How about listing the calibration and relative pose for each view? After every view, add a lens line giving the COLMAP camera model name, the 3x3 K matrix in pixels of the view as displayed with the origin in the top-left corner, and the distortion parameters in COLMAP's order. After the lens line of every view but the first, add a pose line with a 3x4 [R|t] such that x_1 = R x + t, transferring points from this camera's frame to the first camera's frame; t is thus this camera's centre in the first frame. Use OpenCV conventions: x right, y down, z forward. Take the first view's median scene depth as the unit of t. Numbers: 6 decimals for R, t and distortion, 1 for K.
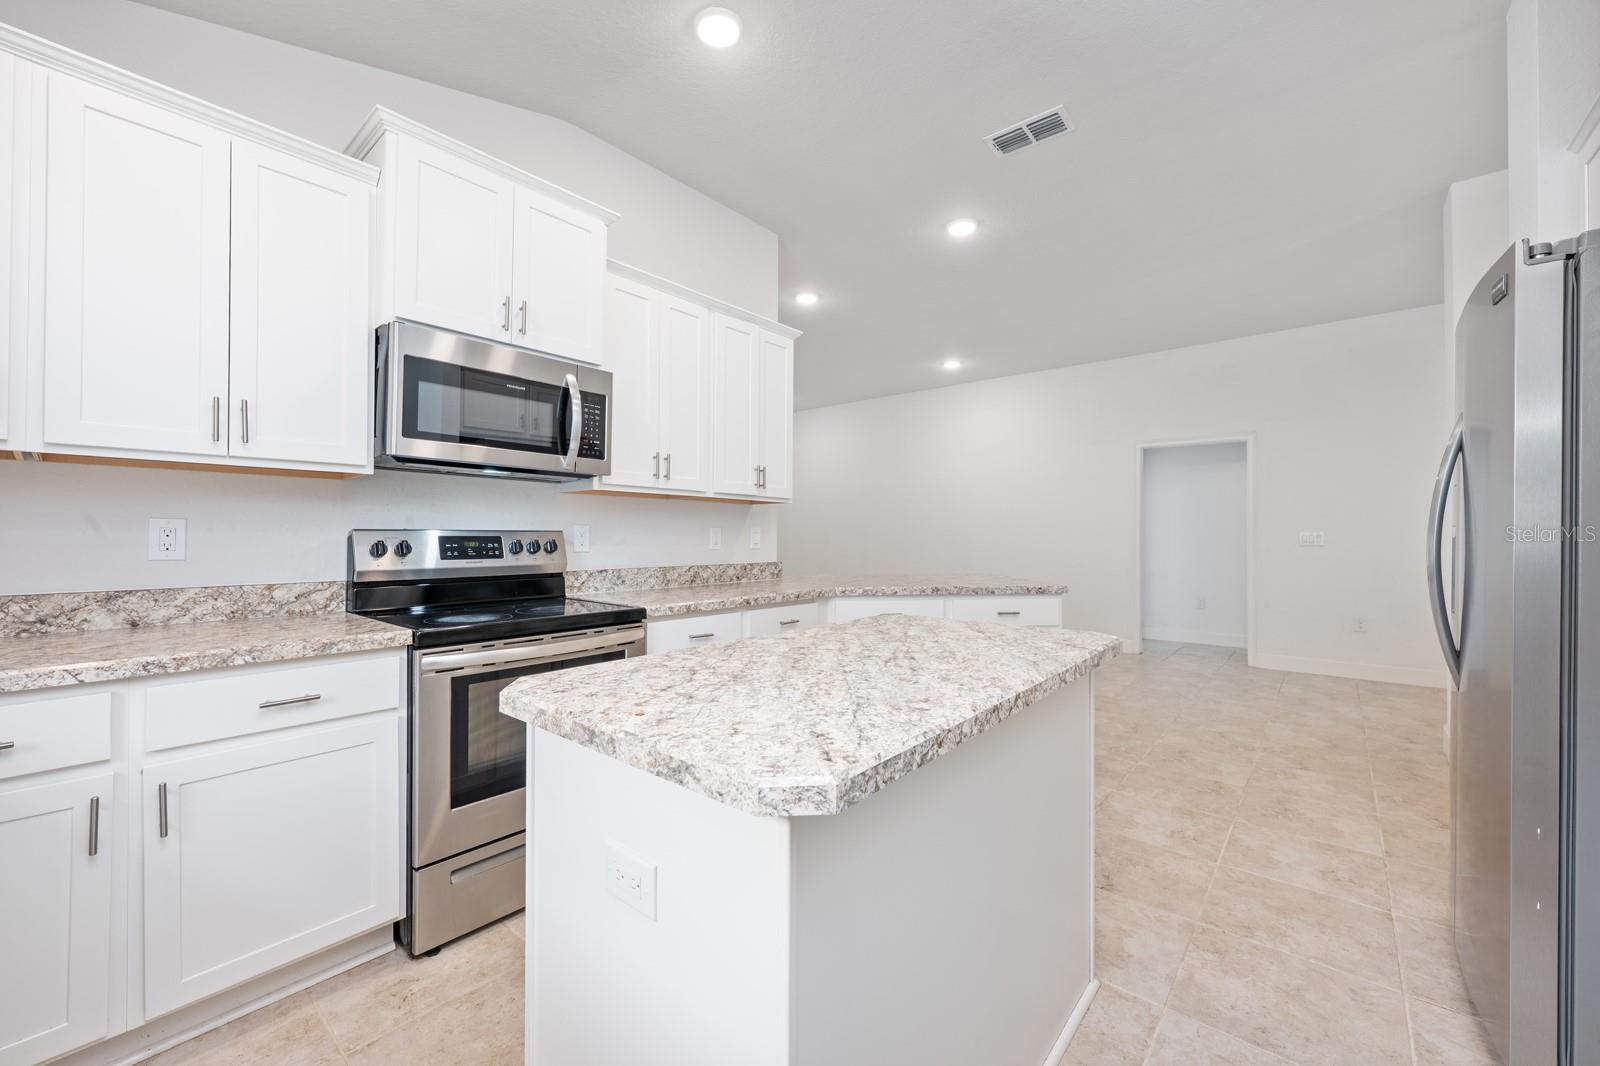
lens RADIAL K [[628.0, 0, 795.3], [0, 628.0, 533.2], [0, 0, 1]] dist [0.000113, -0.000057]
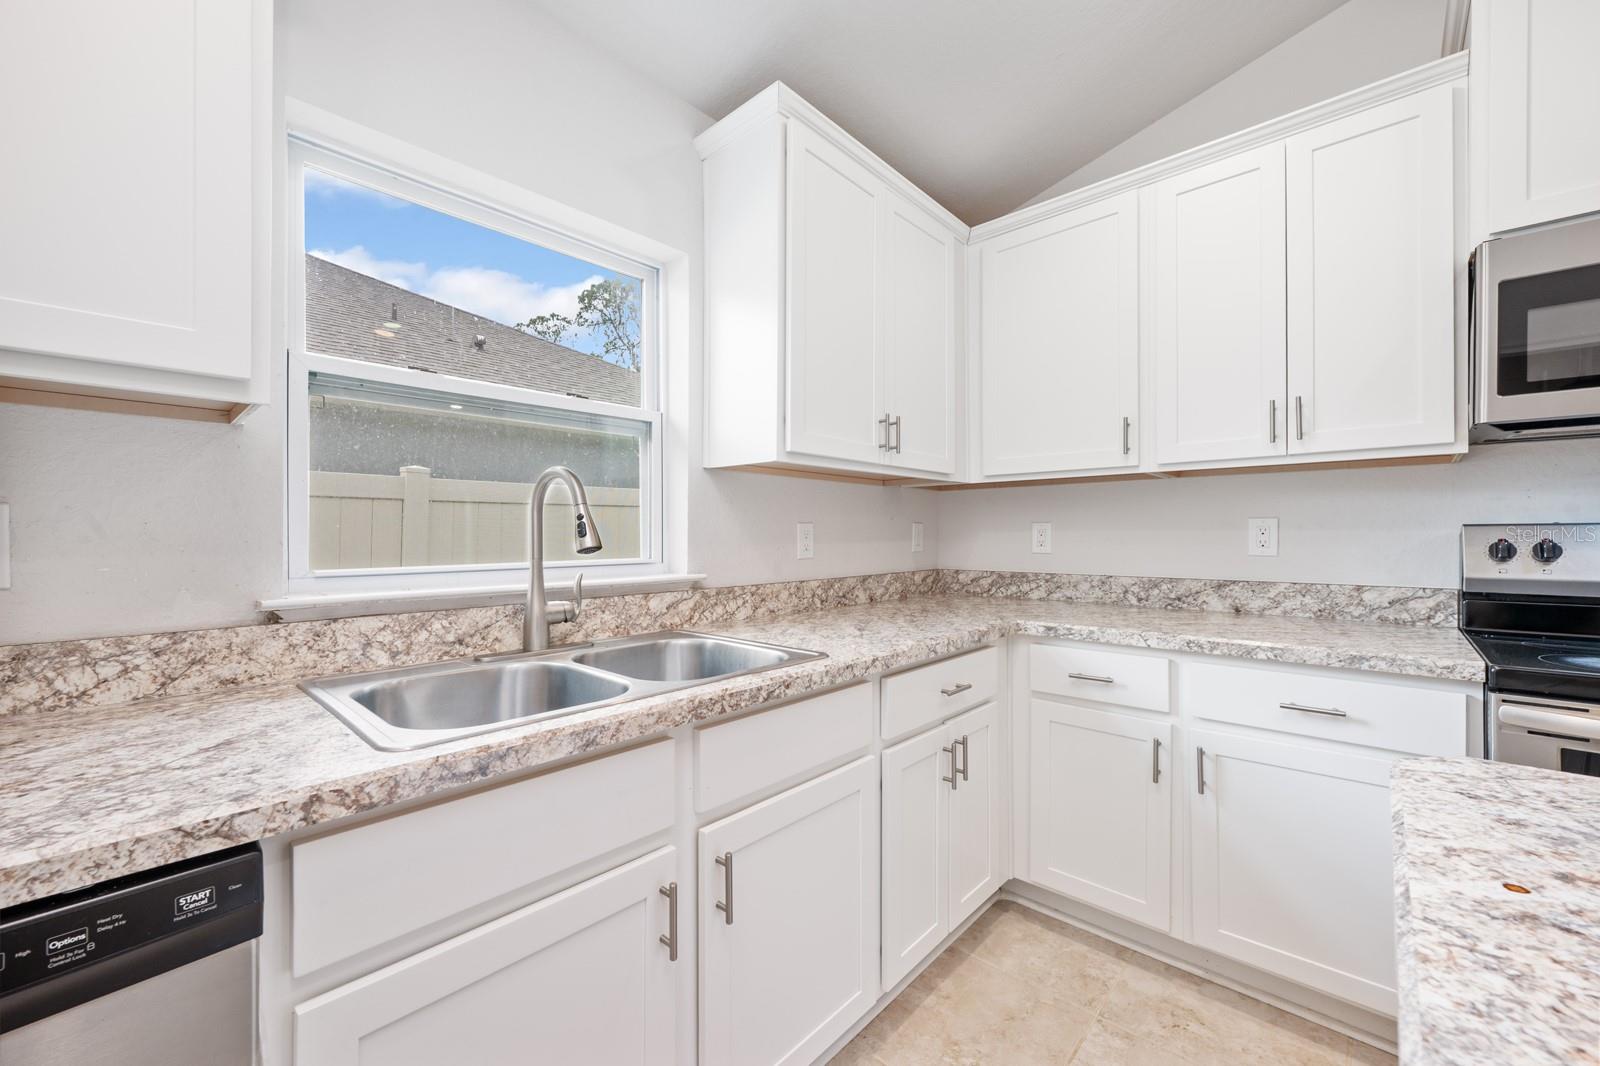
lens RADIAL K [[630.6, 0, 799.2], [0, 630.6, 532.5], [0, 0, 1]] dist [0.001187, -0.000141]
pose [[-0.035252, -0.005526, -0.999363, 0.125280], [0.007336, 0.999956, -0.005788, 0.002449], [0.999352, -0.007536, -0.035210, 0.206301]]
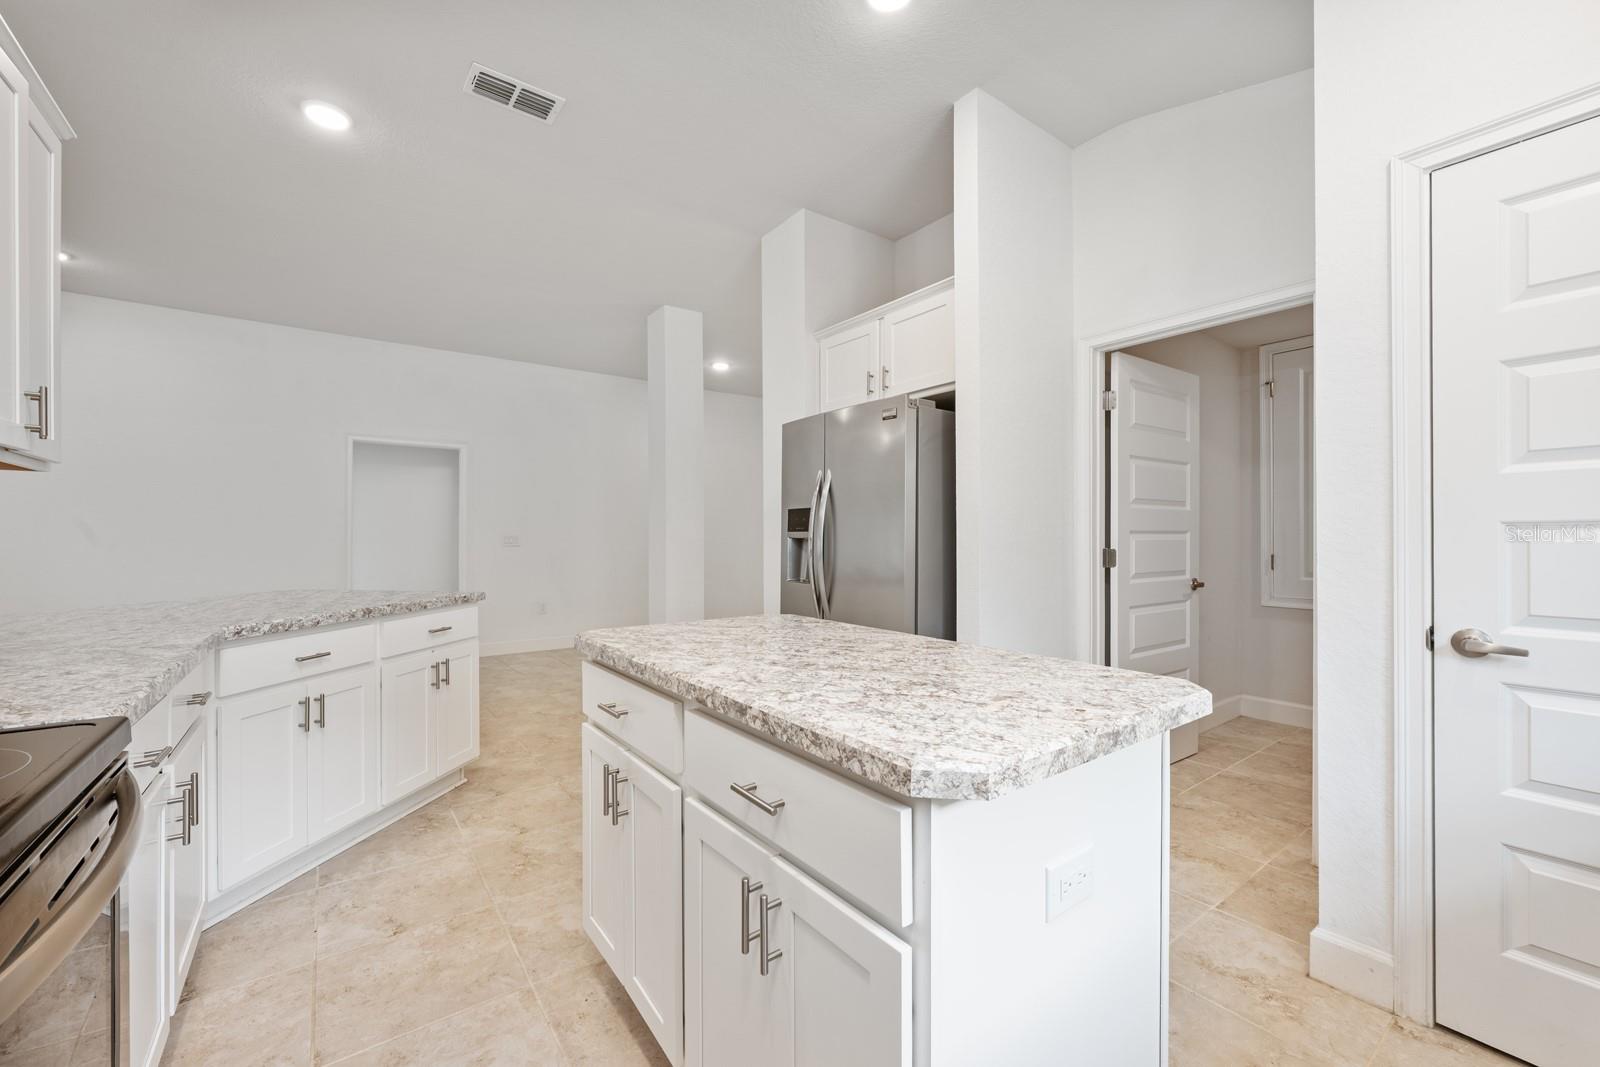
lens RADIAL K [[638.1, 0, 800.0], [0, 638.1, 533.5], [0, 0, 1]] dist [0.001150, 0.000051]
pose [[0.216936, 0.003788, 0.976179, -0.621425], [-0.001075, 0.999993, -0.003642, 0.002741], [-0.976185, -0.000259, 0.216938, 0.557483]]
